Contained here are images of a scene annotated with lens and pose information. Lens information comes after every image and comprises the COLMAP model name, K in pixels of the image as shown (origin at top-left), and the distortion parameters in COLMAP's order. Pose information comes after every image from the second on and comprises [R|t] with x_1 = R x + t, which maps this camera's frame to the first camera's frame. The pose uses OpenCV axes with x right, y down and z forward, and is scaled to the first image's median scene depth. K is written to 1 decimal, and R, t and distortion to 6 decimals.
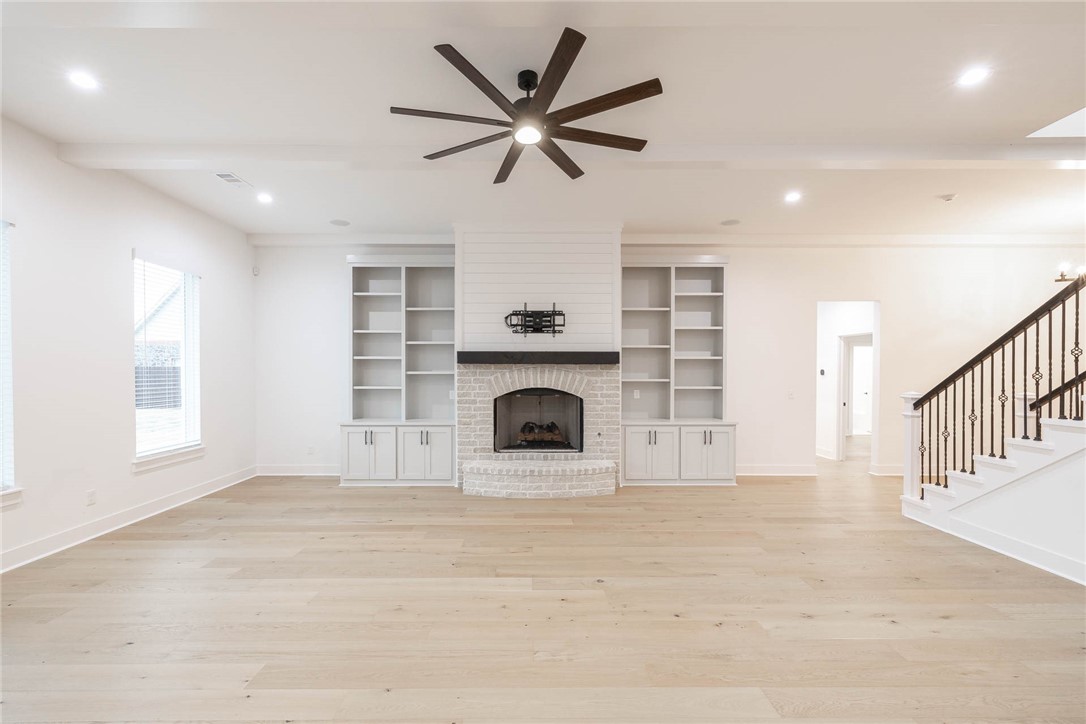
lens RADIAL K [[458.1, 0, 532.3], [0, 458.1, 378.1], [0, 0, 1]] dist [-0.001919, 0.000854]
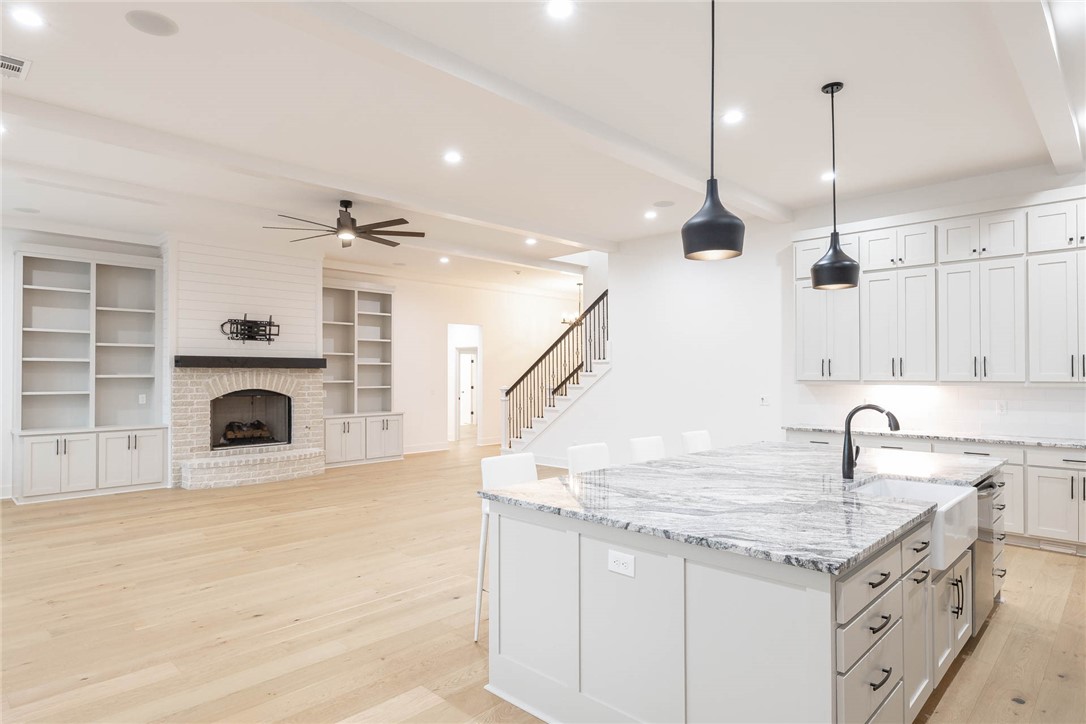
lens RADIAL K [[616.4, 0, 539.9], [0, 616.4, 366.1], [0, 0, 1]] dist [0.002437, -0.002498]
pose [[0.699447, 0.007714, 0.714642, -0.571446], [0.012274, 0.999665, -0.022804, 0.007785], [-0.714579, 0.024722, 0.699118, -0.556204]]
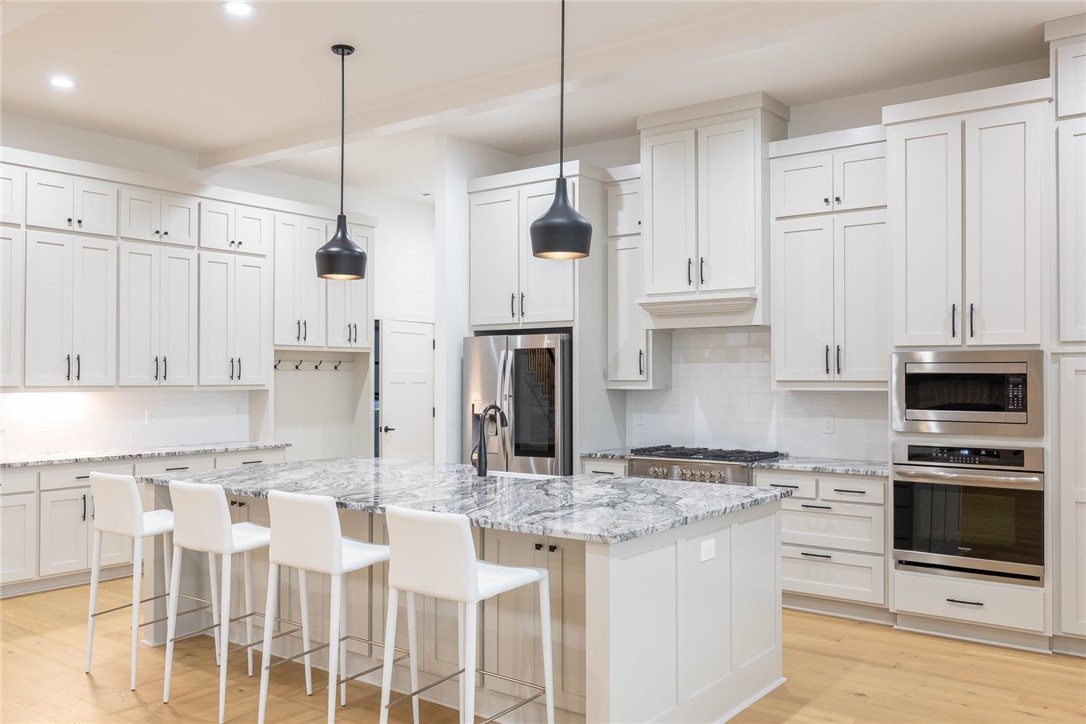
lens RADIAL K [[905.7, 0, 536.8], [0, 905.7, 365.1], [0, 0, 1]] dist [-0.004849, 0.016111]
pose [[-0.793450, 0.007583, 0.608588, -0.538955], [0.008374, 0.999964, -0.001542, -0.003122], [-0.608577, 0.003873, -0.793485, 0.282583]]
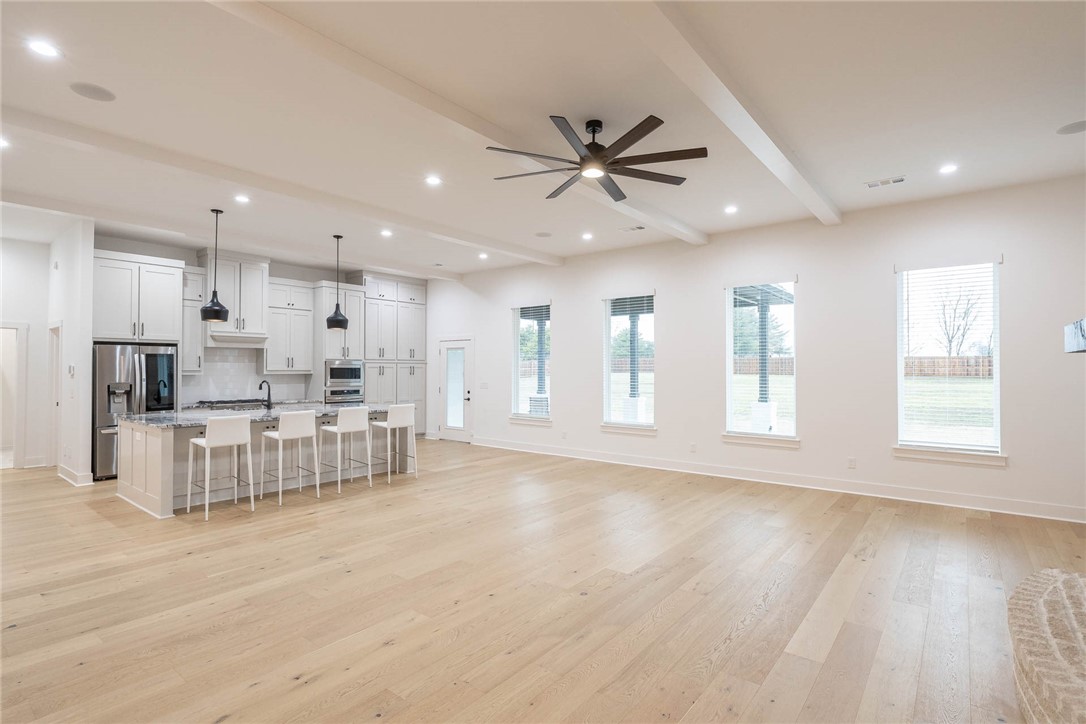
lens RADIAL K [[529.7, 0, 536.4], [0, 529.7, 363.1], [0, 0, 1]] dist [-0.003940, -0.002381]
pose [[-0.632433, -0.008762, -0.774566, 0.576950], [-0.011890, 0.999928, -0.001604, -0.012731], [0.774524, 0.008195, -0.632492, 0.882640]]
